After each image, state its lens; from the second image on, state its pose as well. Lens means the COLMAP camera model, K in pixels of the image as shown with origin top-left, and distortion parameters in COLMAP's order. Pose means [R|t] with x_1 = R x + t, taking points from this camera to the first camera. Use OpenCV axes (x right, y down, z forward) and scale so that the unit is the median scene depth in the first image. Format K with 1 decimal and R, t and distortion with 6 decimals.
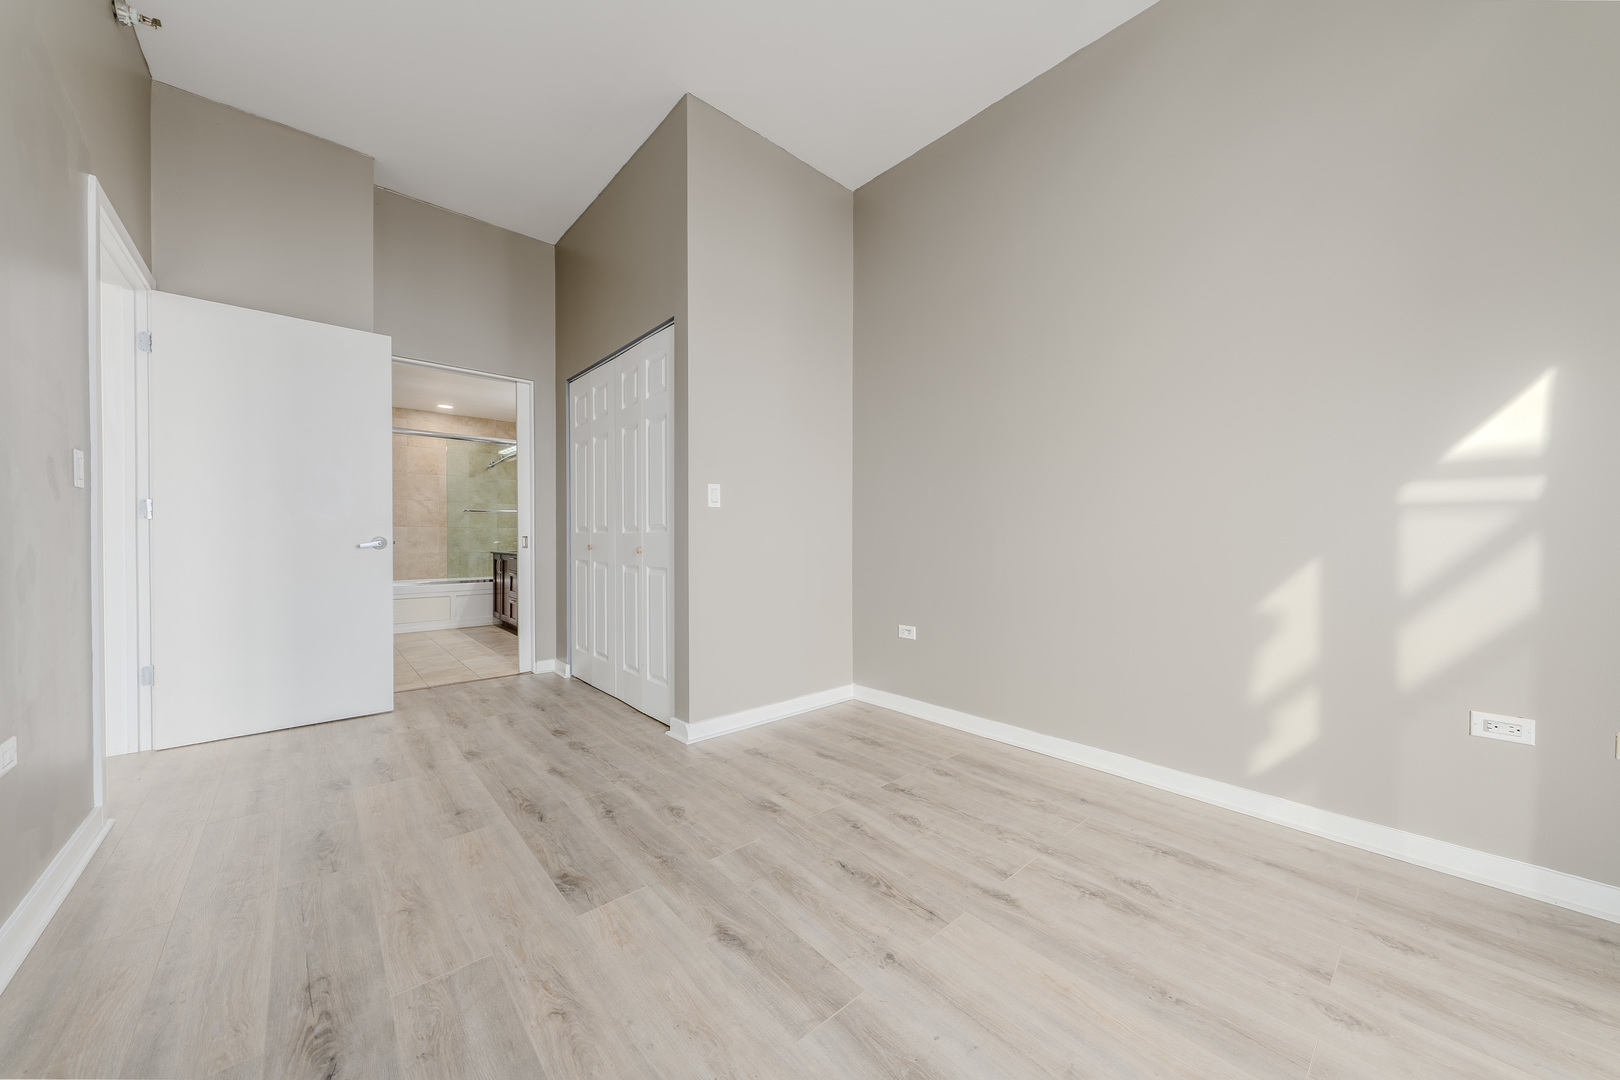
lens RADIAL K [[566.3, 0, 780.7], [0, 566.3, 538.7], [0, 0, 1]] dist [0.002780, -0.000018]
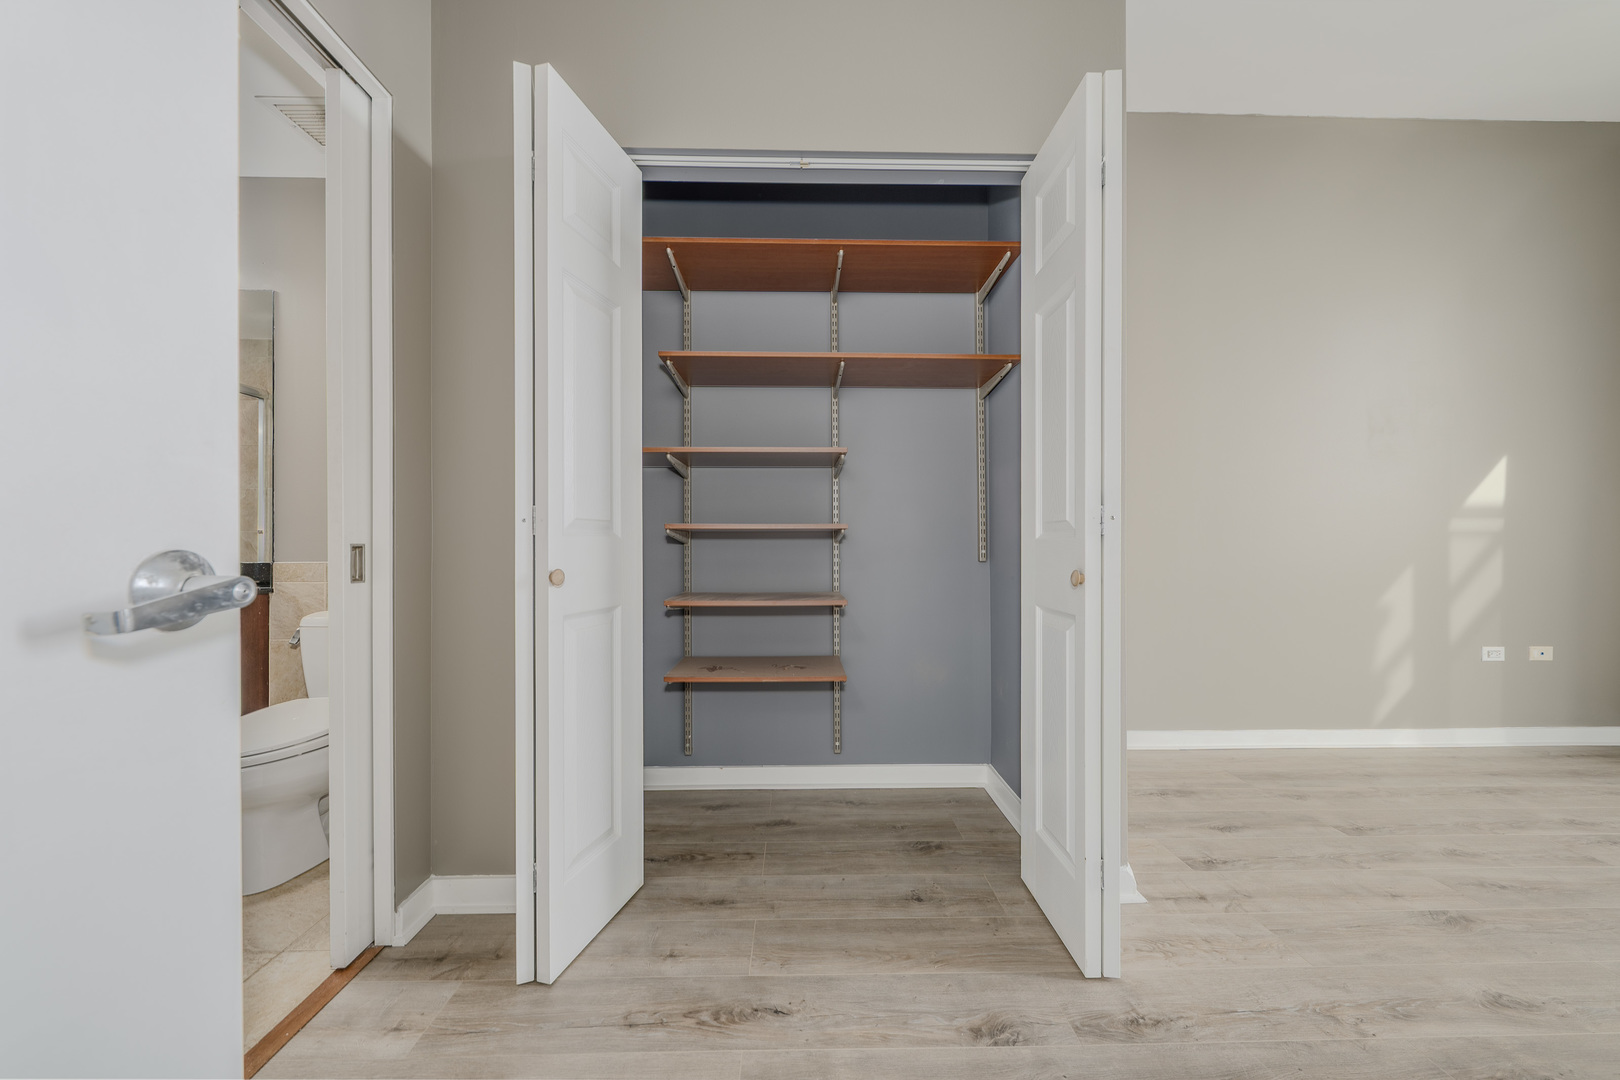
lens RADIAL K [[566.7, 0, 811.5], [0, 566.7, 546.5], [0, 0, 1]] dist [0.000388, -0.000422]
pose [[0.622649, -0.004217, 0.782490, -0.993890], [-0.000719, 0.999982, 0.005961, -0.018745], [-0.782501, -0.004274, 0.622635, 1.055949]]
